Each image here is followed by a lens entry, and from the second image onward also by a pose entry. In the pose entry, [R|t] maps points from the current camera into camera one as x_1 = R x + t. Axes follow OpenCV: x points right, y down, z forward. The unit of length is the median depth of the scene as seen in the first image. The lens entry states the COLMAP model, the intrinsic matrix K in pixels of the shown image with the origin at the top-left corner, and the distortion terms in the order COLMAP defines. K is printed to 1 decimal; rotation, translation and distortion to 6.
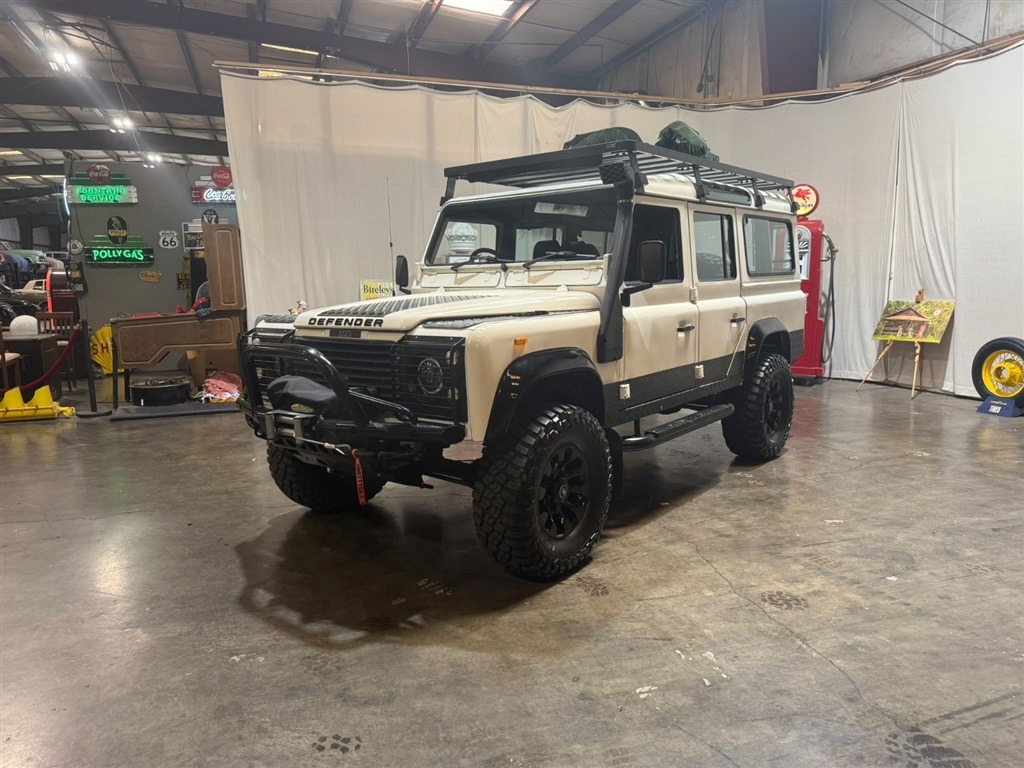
lens RADIAL K [[707.1, 0, 497.7], [0, 707.1, 404.9], [0, 0, 1]] dist [0.007353, -0.006658]
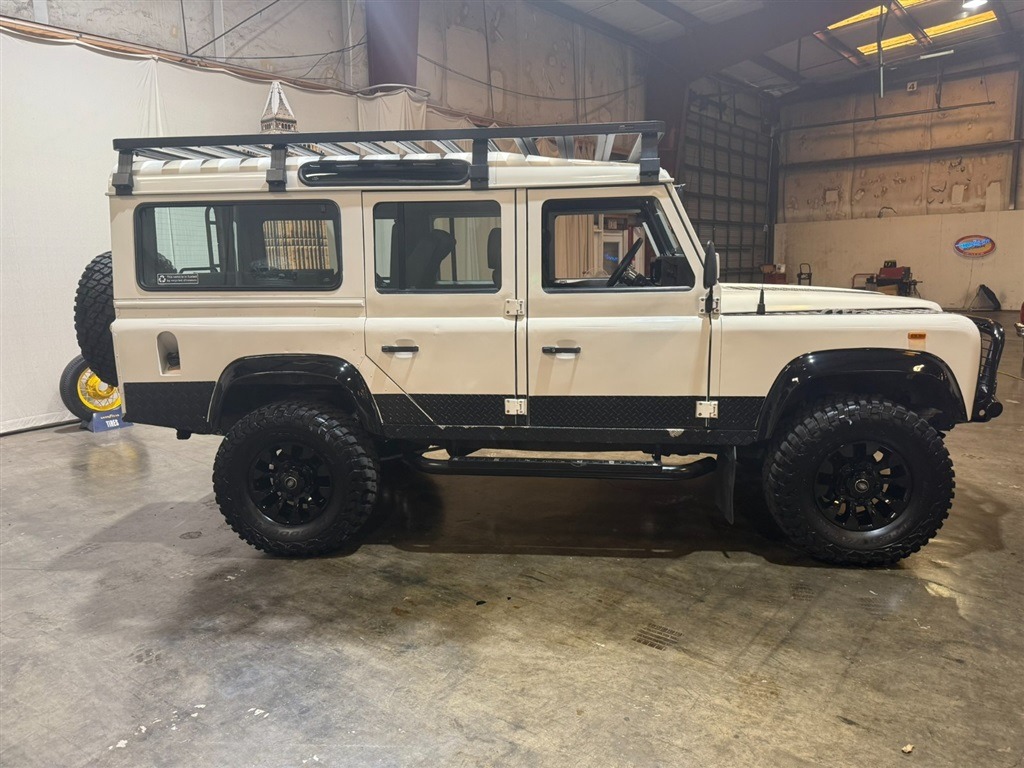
lens RADIAL K [[725.2, 0, 516.0], [0, 725.2, 387.7], [0, 0, 1]] dist [0.036651, -0.039696]
pose [[-0.564183, -0.119787, 0.816914, -0.731943], [0.176057, 0.949210, 0.260776, -0.353250], [-0.806661, 0.290949, -0.514438, 1.858378]]
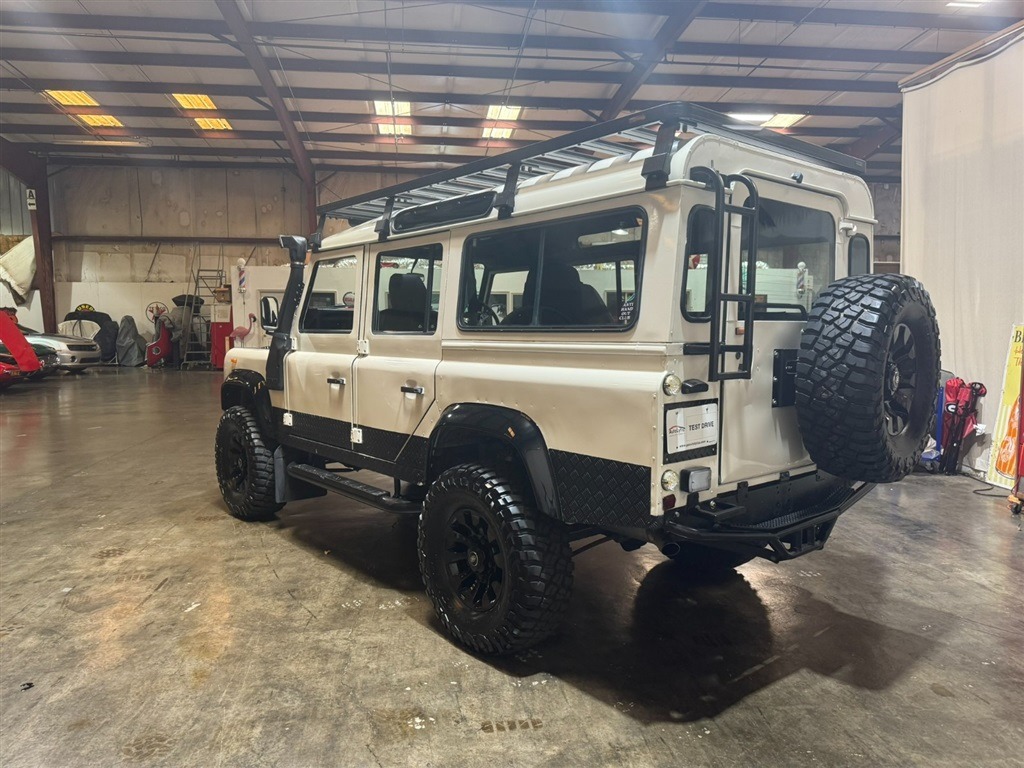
lens RADIAL K [[725.4, 0, 512.0], [0, 725.4, 384.0], [0, 0, 1]] dist [0.042715, -0.047790]
pose [[-0.169986, 0.100589, -0.980299, 1.279071], [-0.175867, 0.975710, 0.130614, -0.293844], [0.969627, 0.194604, -0.148167, 1.481538]]
